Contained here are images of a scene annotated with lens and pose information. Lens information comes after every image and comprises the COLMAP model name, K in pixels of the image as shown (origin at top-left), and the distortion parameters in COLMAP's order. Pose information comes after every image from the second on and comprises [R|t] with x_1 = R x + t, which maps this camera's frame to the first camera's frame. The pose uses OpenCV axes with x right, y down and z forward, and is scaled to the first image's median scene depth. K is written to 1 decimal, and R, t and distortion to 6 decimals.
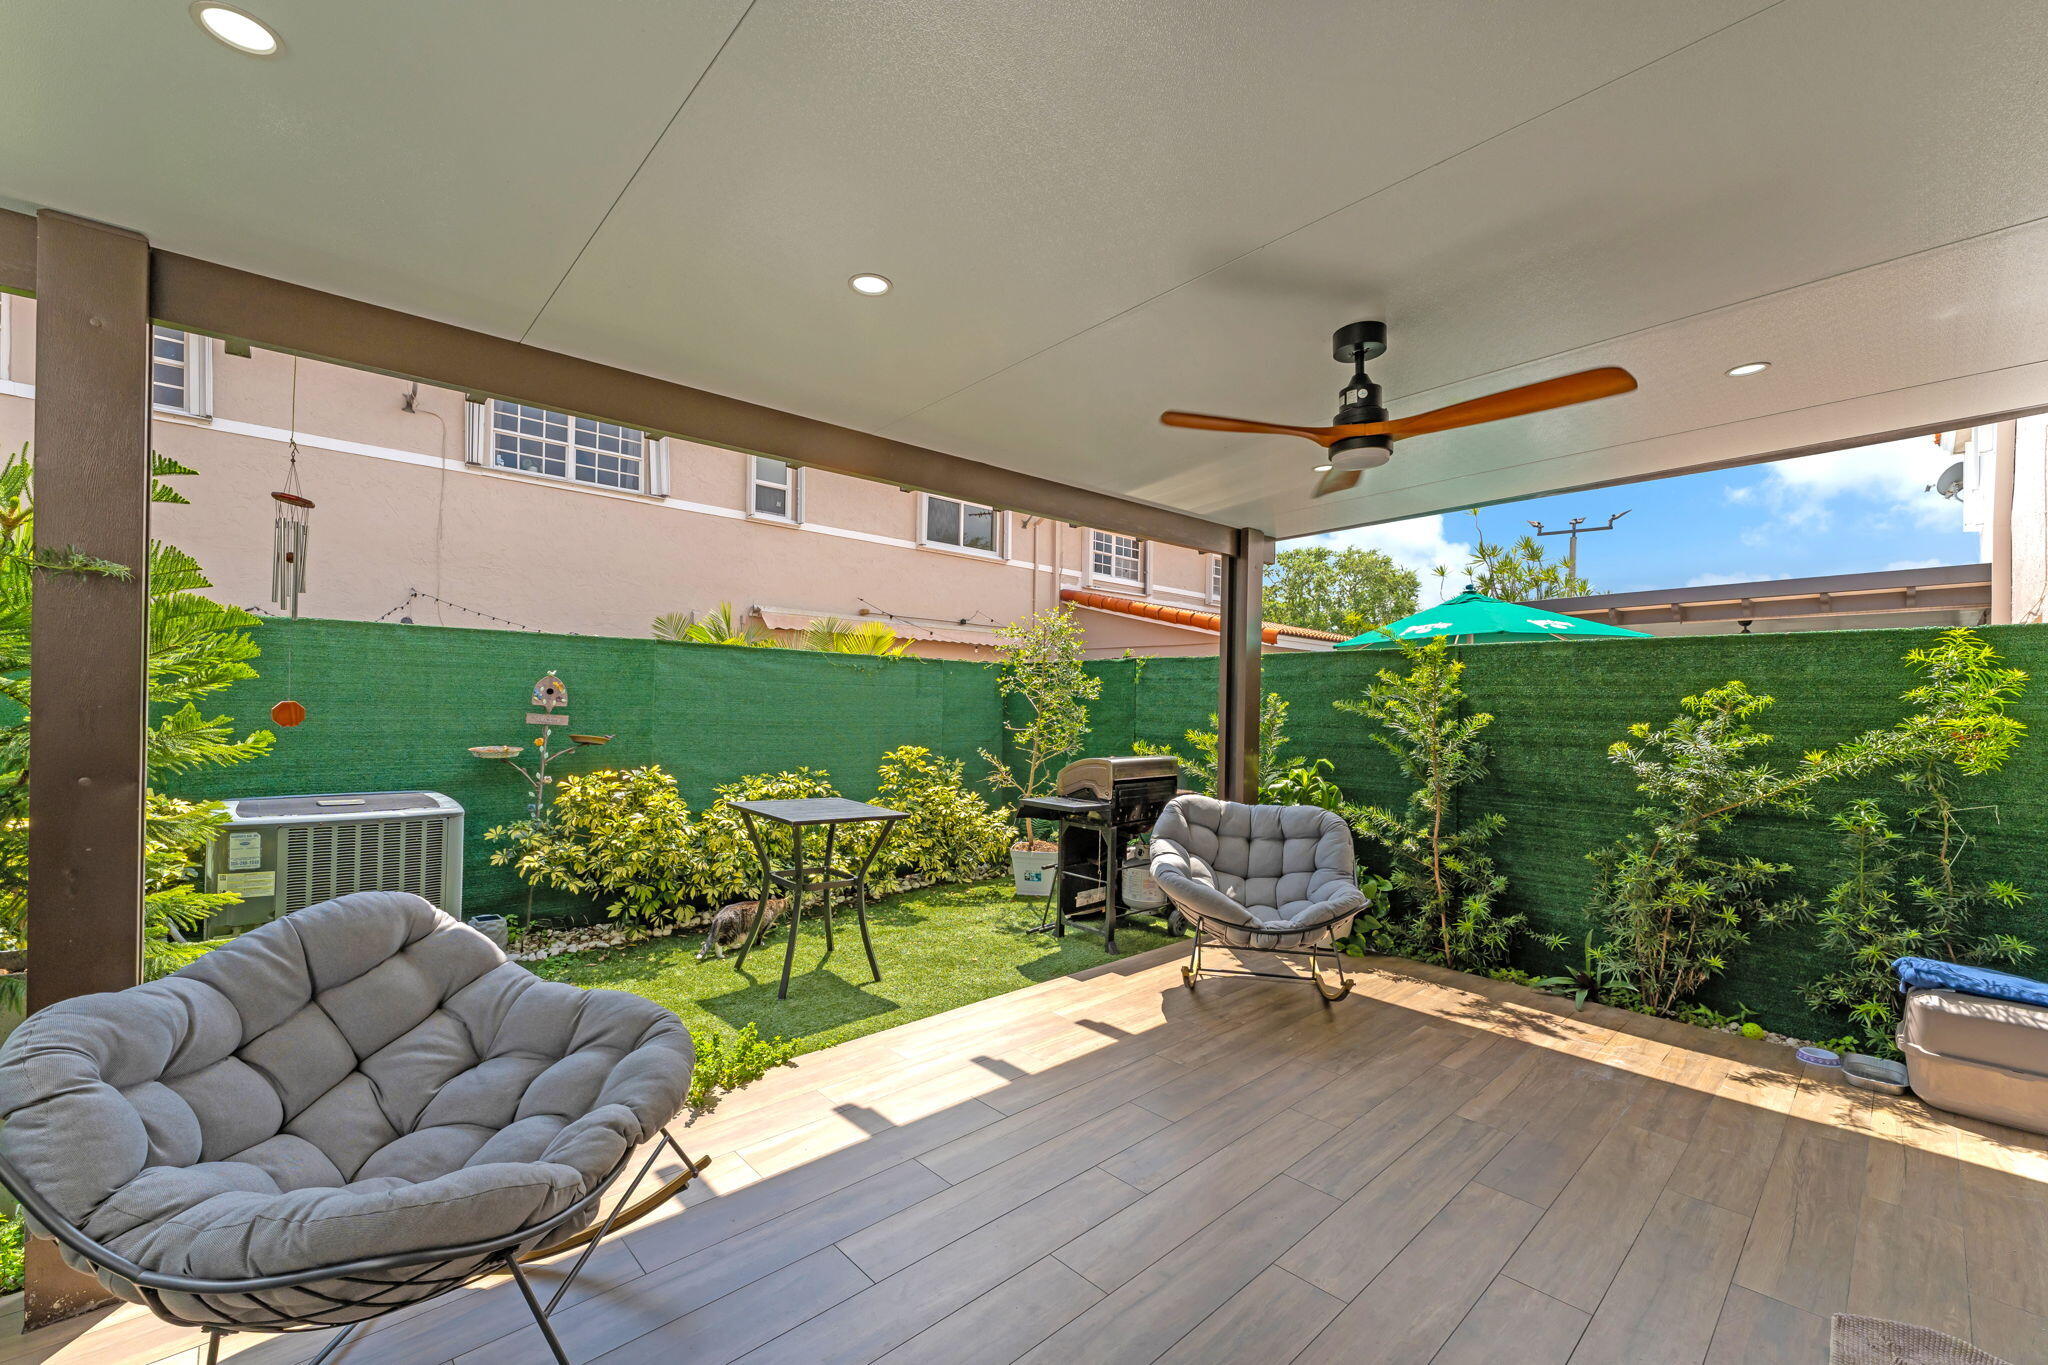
lens RADIAL K [[829.9, 0, 1016.1], [0, 829.9, 697.6], [0, 0, 1]] dist [-0.000334, 0.000133]
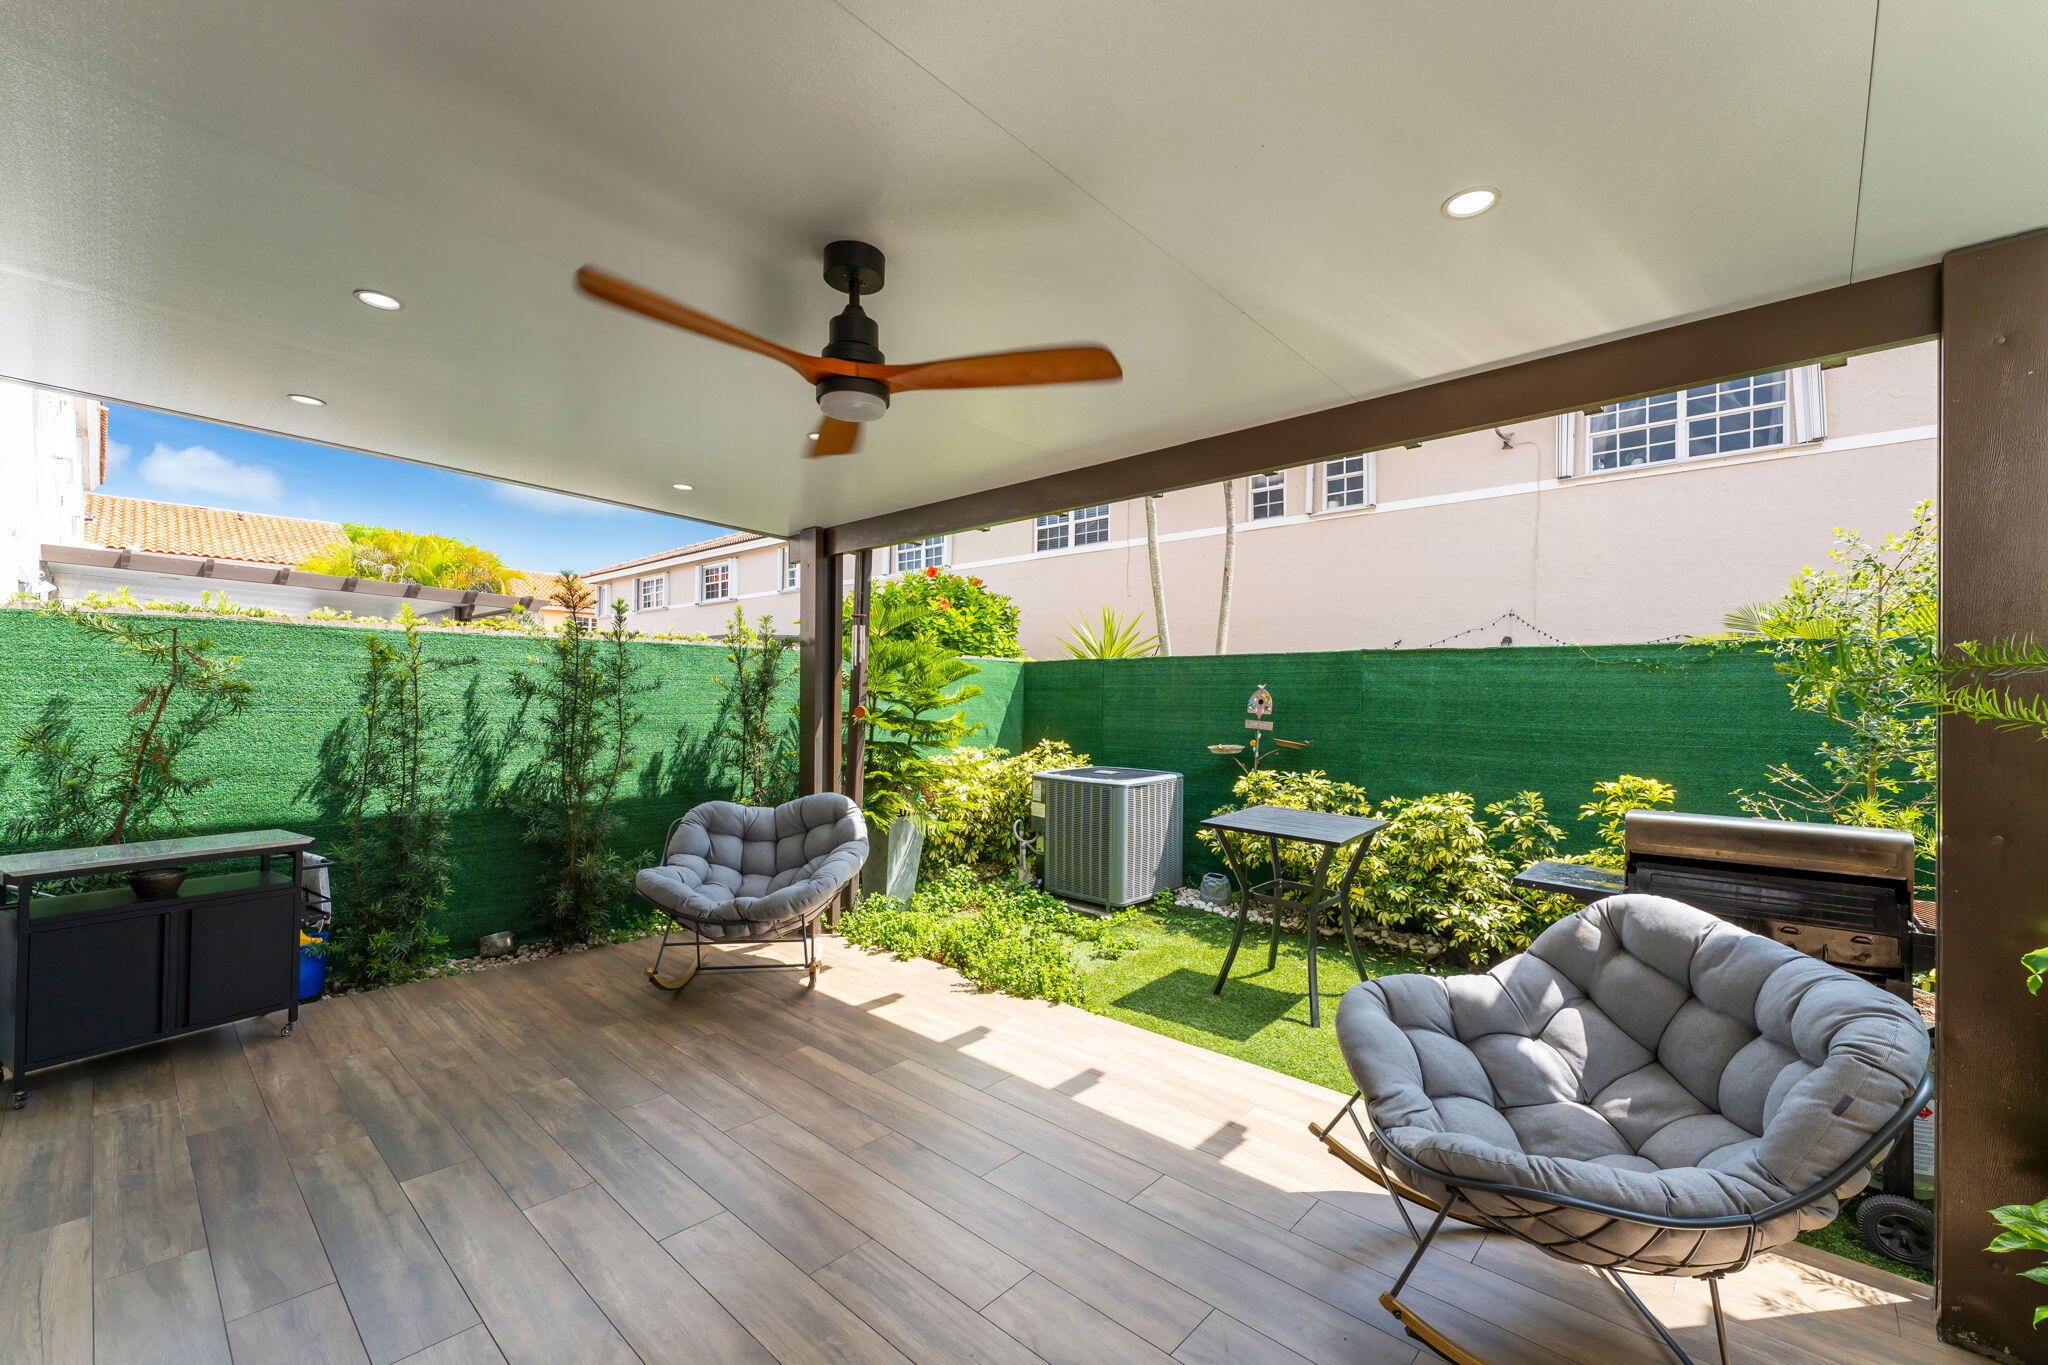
lens RADIAL K [[847.6, 0, 1024.0], [0, 847.6, 682.5], [0, 0, 1]] dist [0.000176, -0.000002]
pose [[0.091713, -0.037484, -0.995080, 0.667494], [-0.002062, 0.999282, -0.037832, 0.012704], [0.995783, 0.005521, 0.091570, 0.577873]]
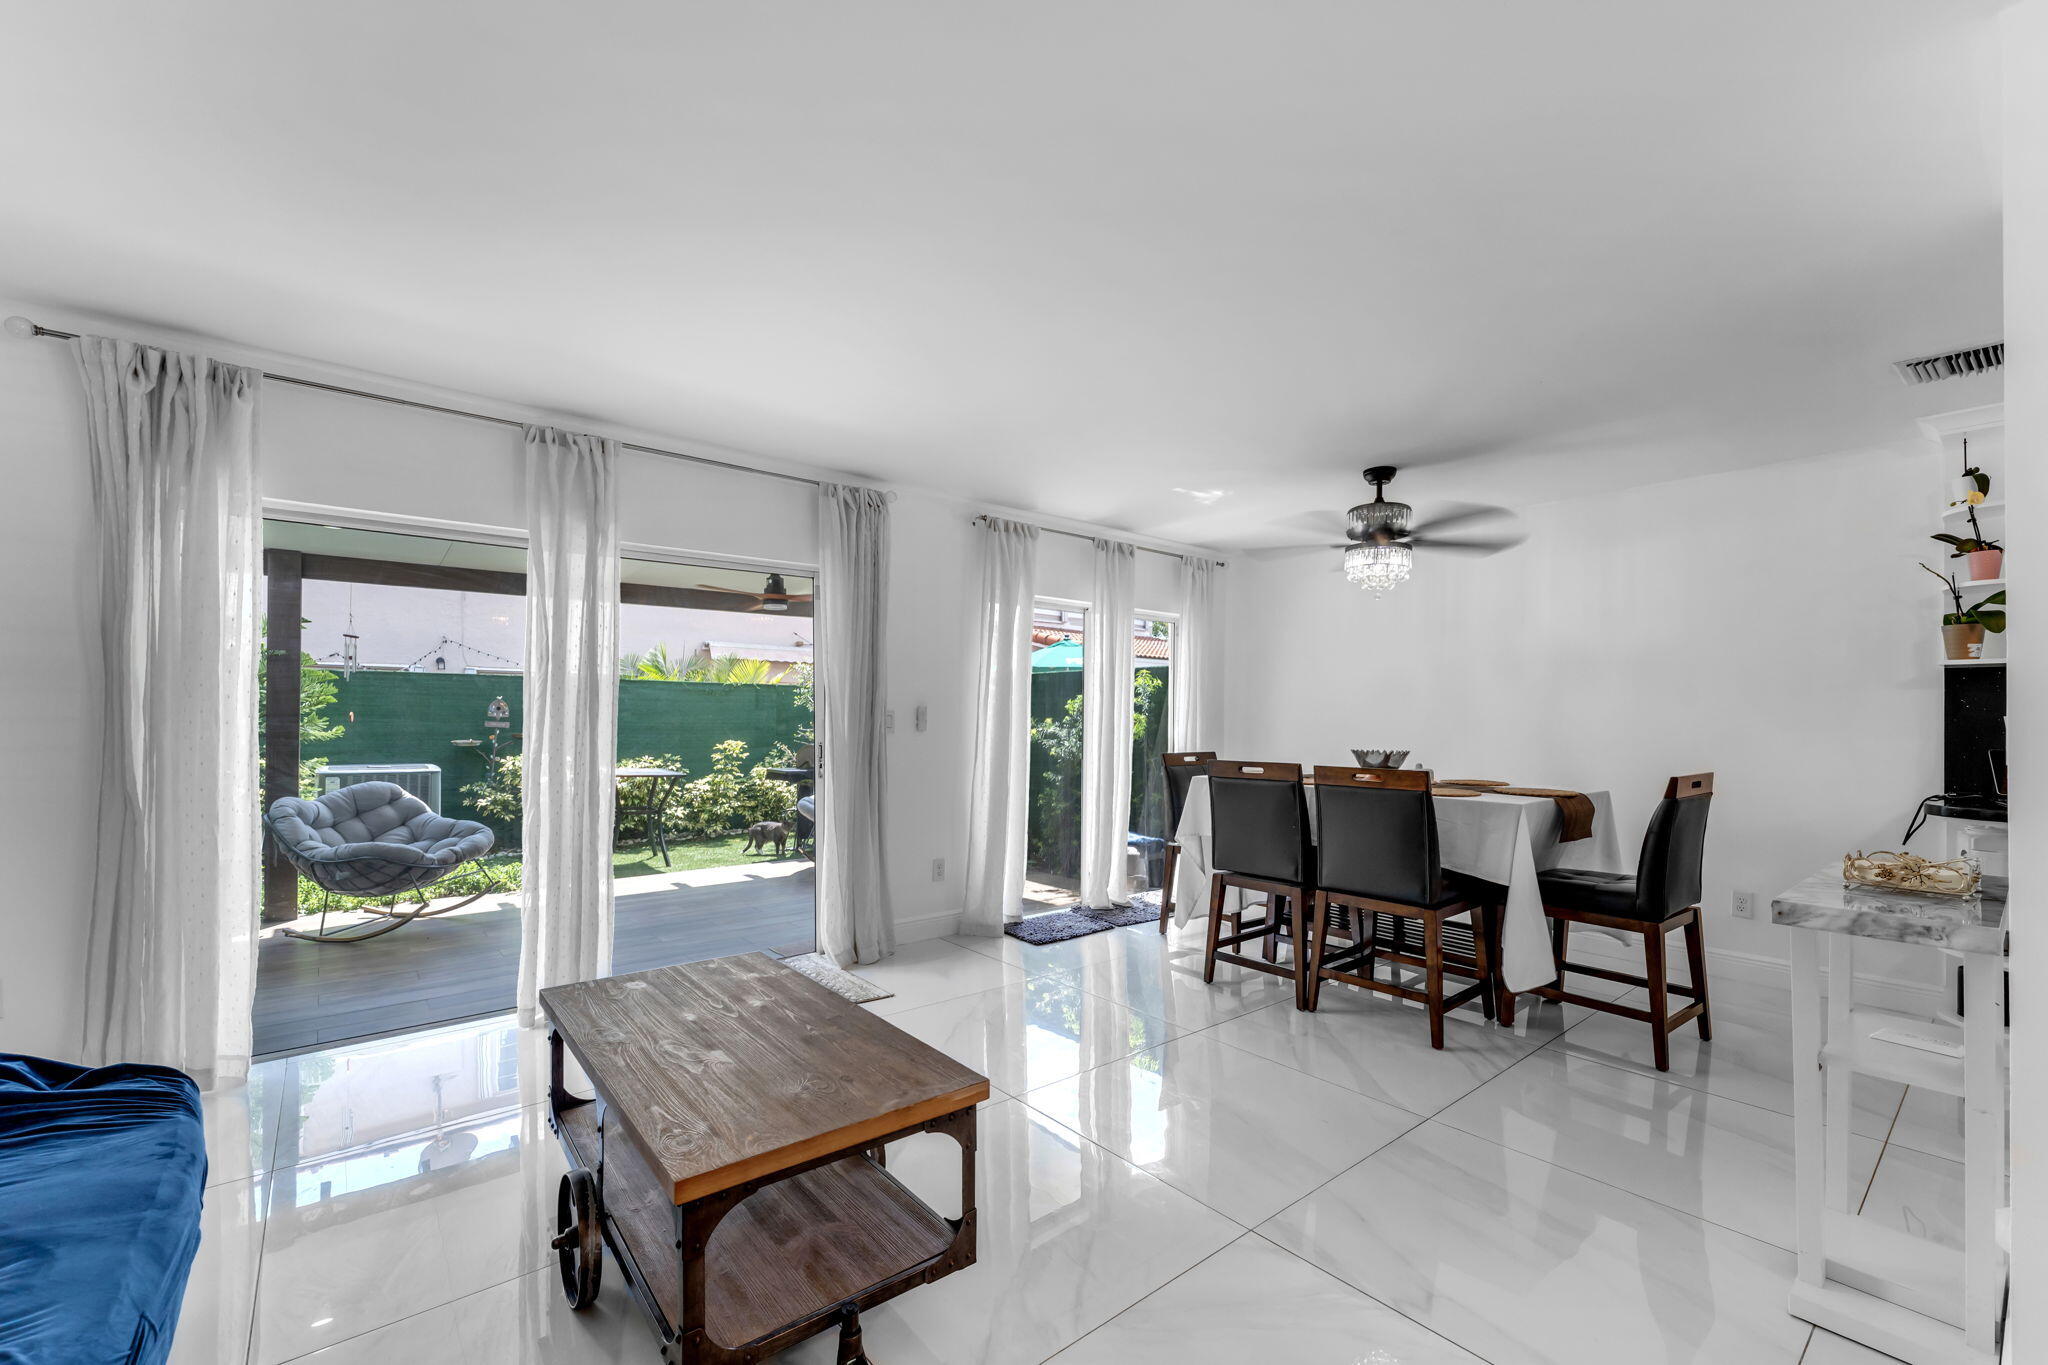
lens RADIAL K [[834.2, 0, 1018.0], [0, 834.2, 707.4], [0, 0, 1]] dist [-0.000079, 0.000019]
pose [[0.998288, -0.012129, -0.057216, 0.656702], [0.011757, 0.999908, -0.006835, 0.016070], [0.057294, 0.006150, 0.998338, -0.715935]]
